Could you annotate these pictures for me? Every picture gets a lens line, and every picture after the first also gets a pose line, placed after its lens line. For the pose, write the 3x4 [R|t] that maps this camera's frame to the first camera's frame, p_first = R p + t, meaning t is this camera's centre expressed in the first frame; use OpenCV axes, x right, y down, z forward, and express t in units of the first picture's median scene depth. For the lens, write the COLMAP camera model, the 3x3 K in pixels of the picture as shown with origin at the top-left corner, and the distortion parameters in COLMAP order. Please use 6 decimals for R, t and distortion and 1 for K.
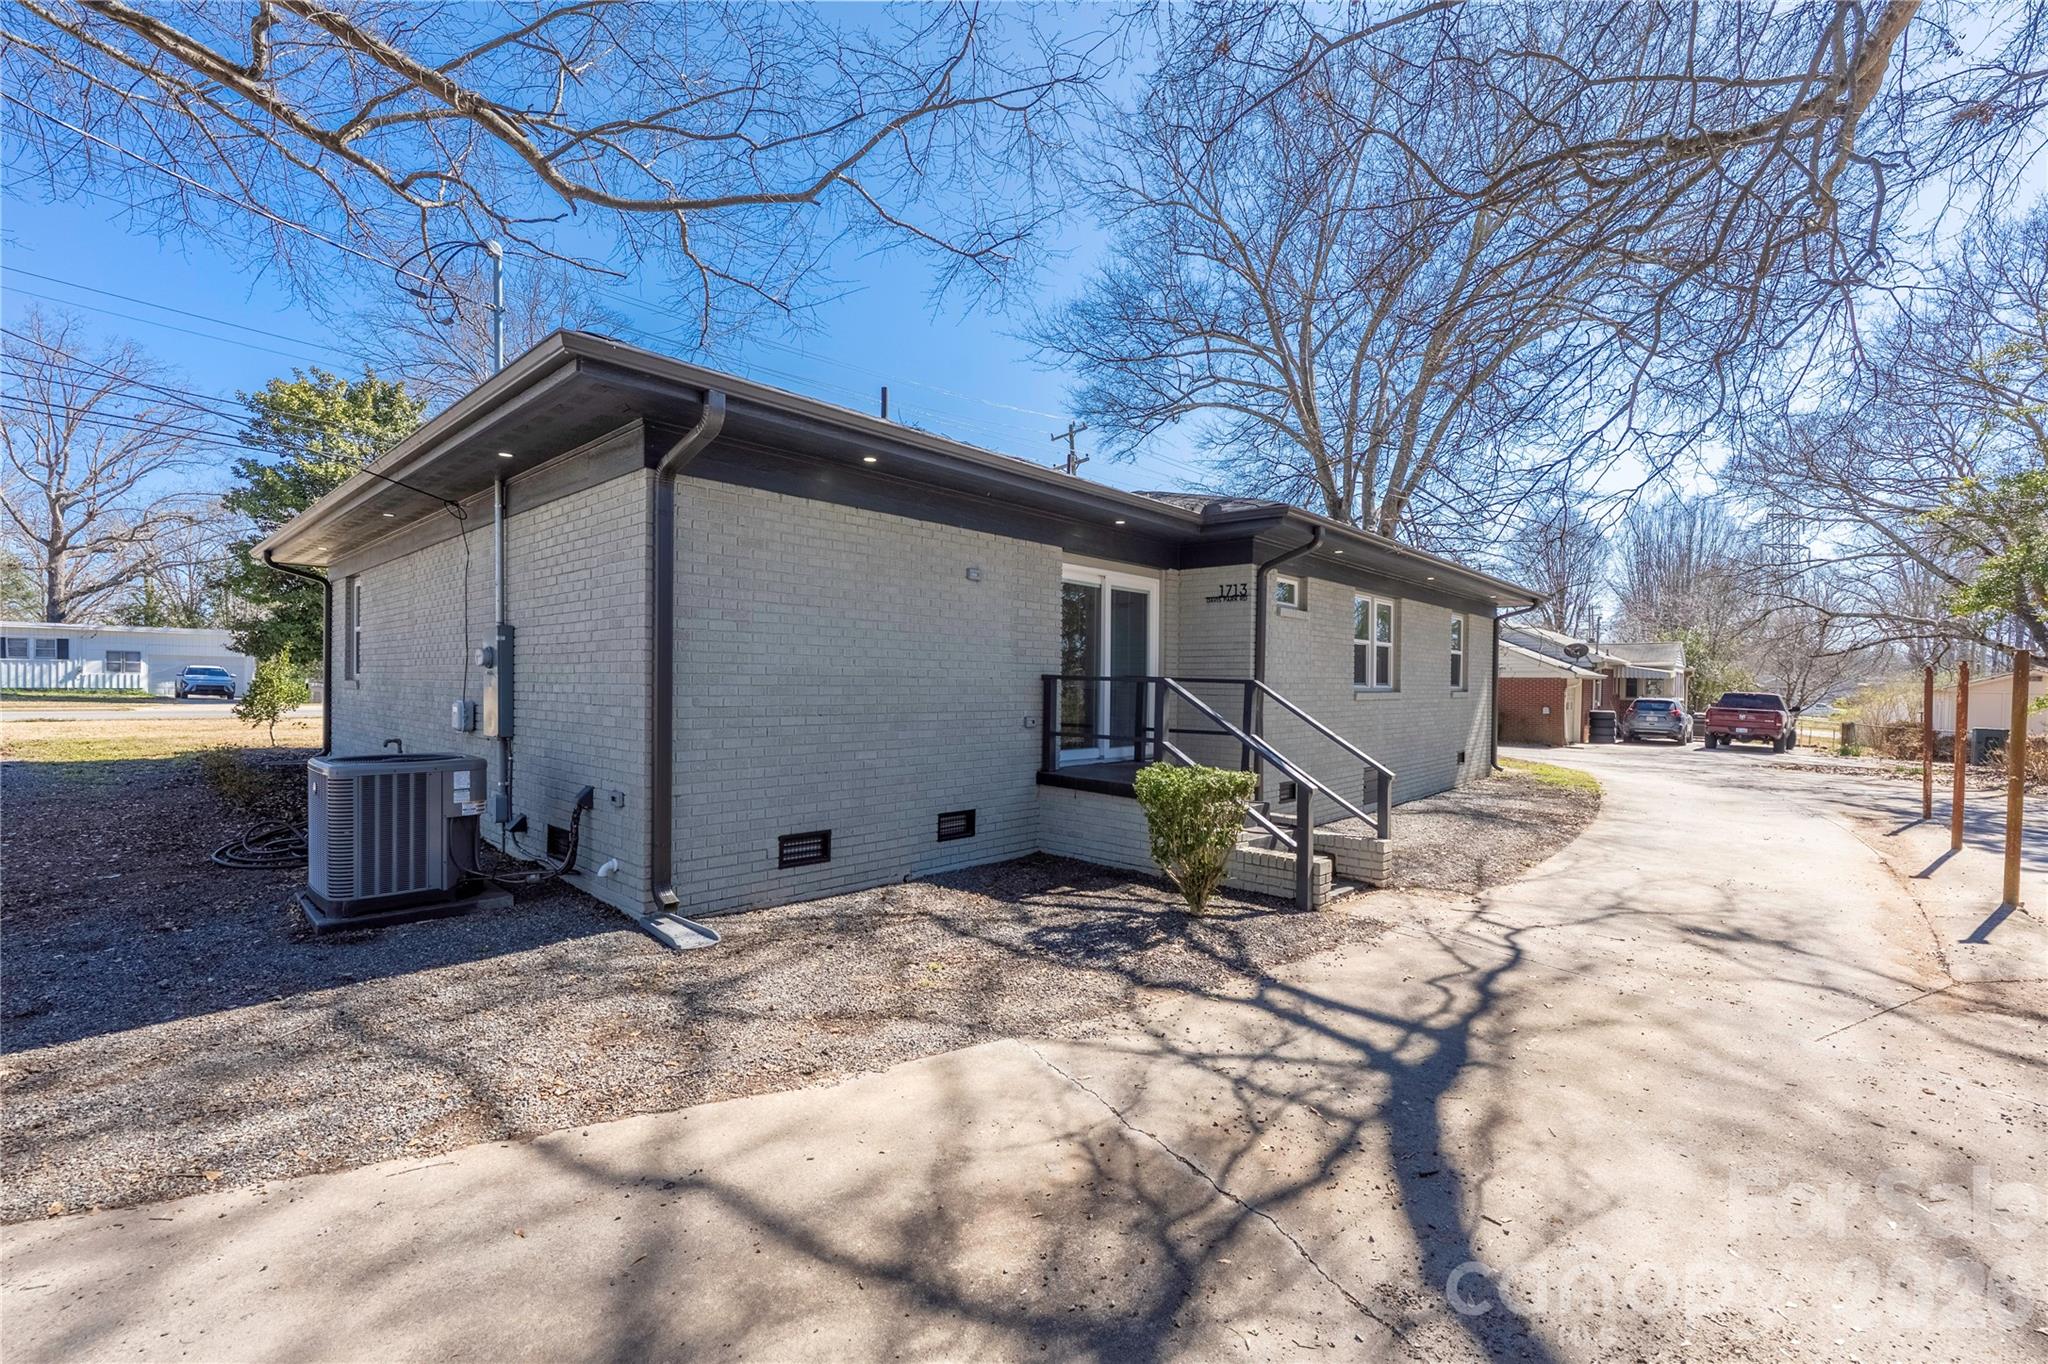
lens RADIAL K [[892.0, 0, 1001.5], [0, 892.0, 682.5], [0, 0, 1]] dist [-0.003344, -0.001041]
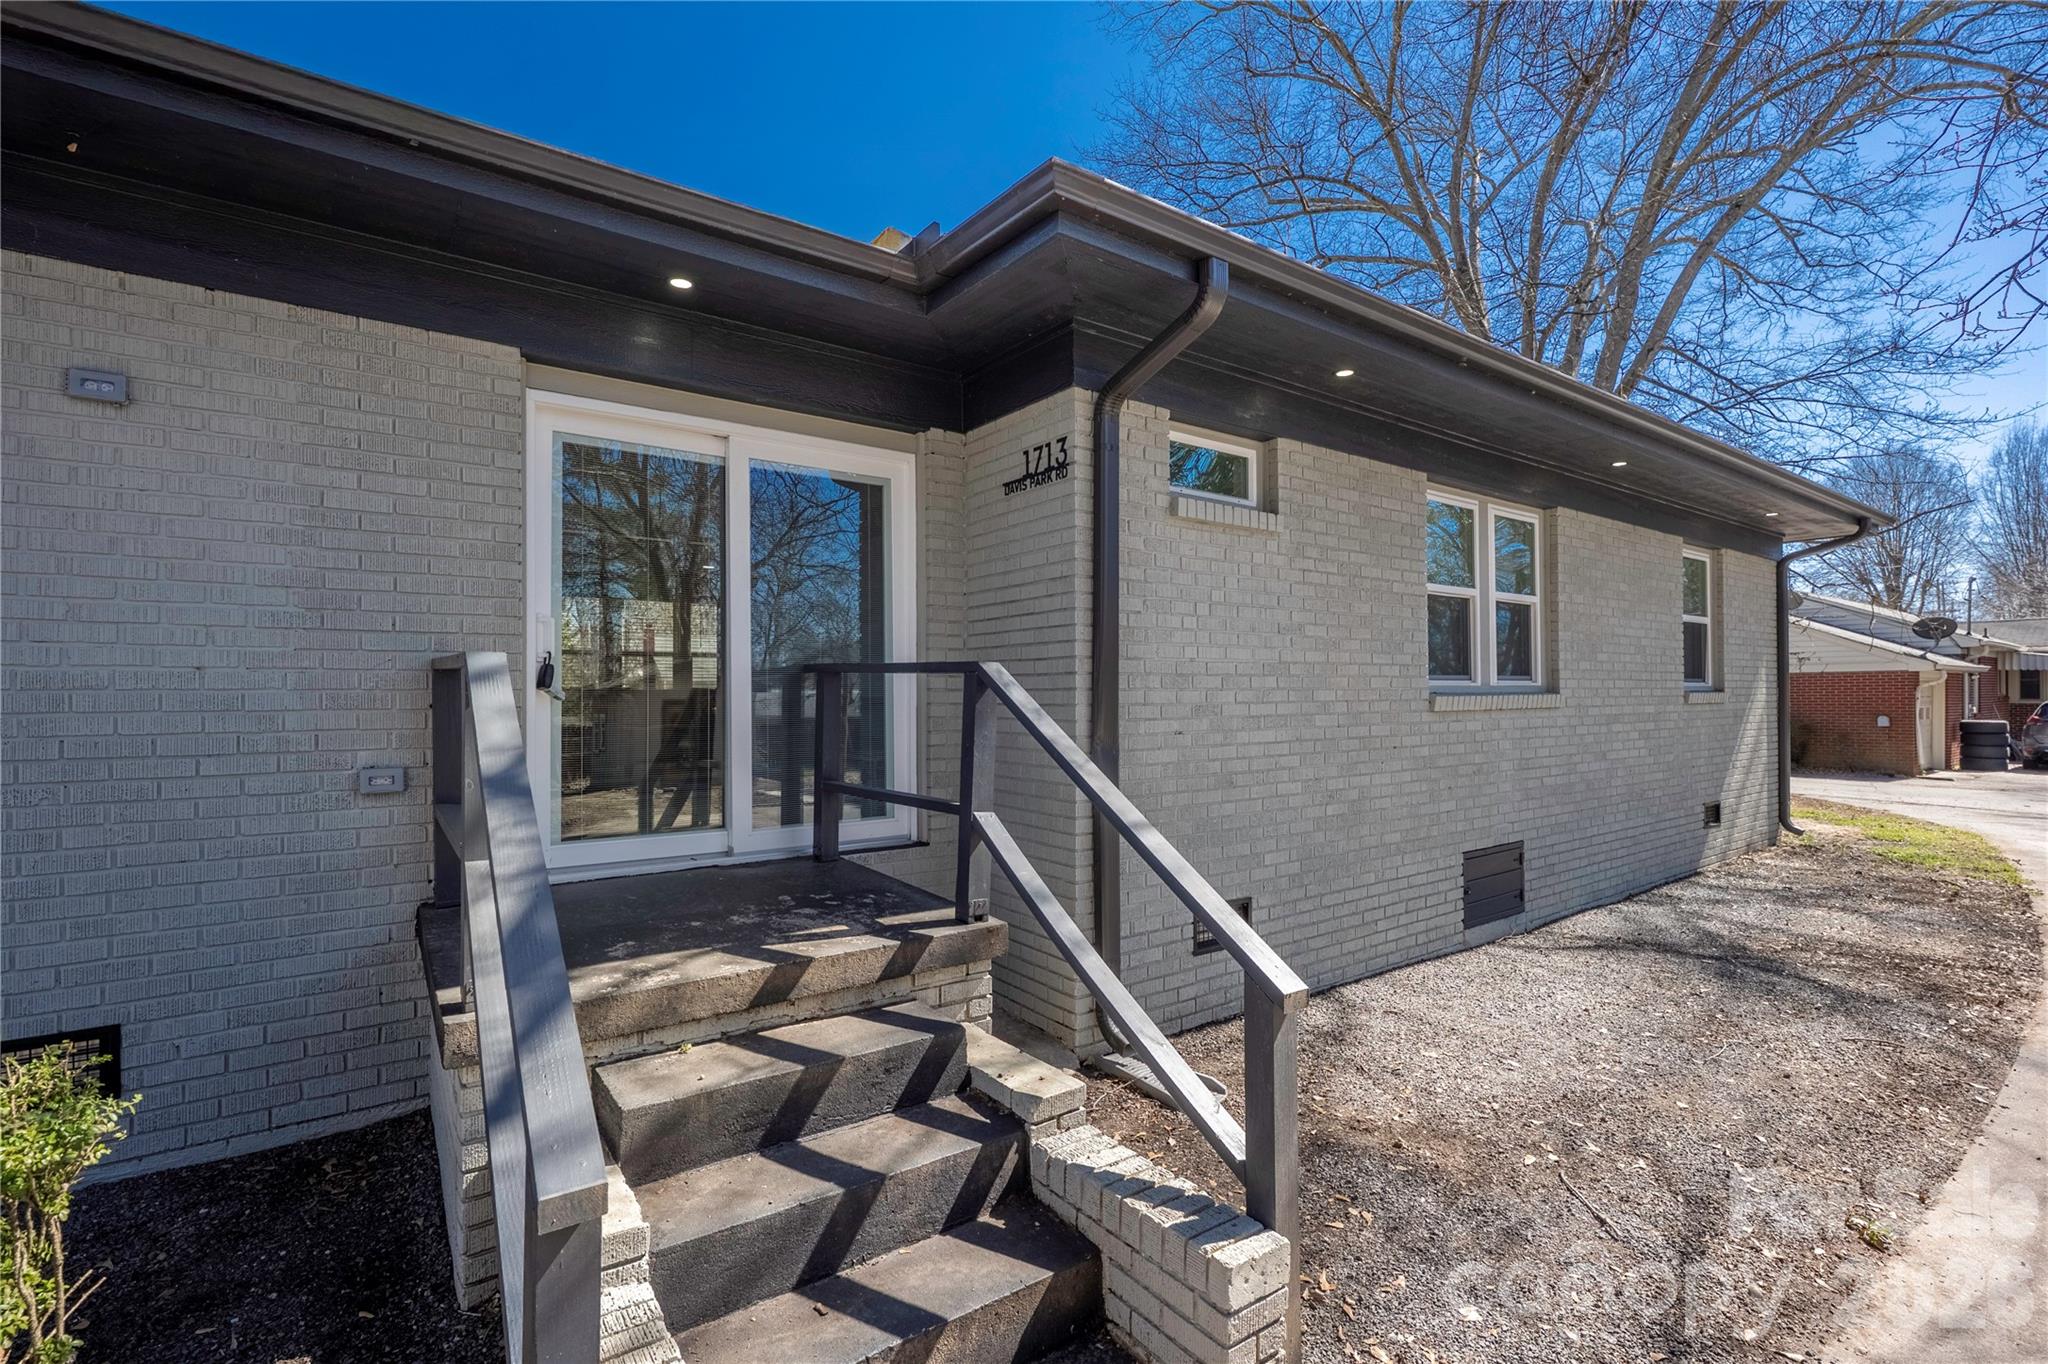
lens RADIAL K [[892.0, 0, 1038.9], [0, 892.0, 690.6], [0, 0, 1]] dist [-0.003344, -0.001041]
pose [[0.978919, -0.019618, -0.203305, 0.229337], [0.017771, 0.999783, -0.010907, 0.008325], [0.203475, 0.007064, 0.979055, 0.391503]]
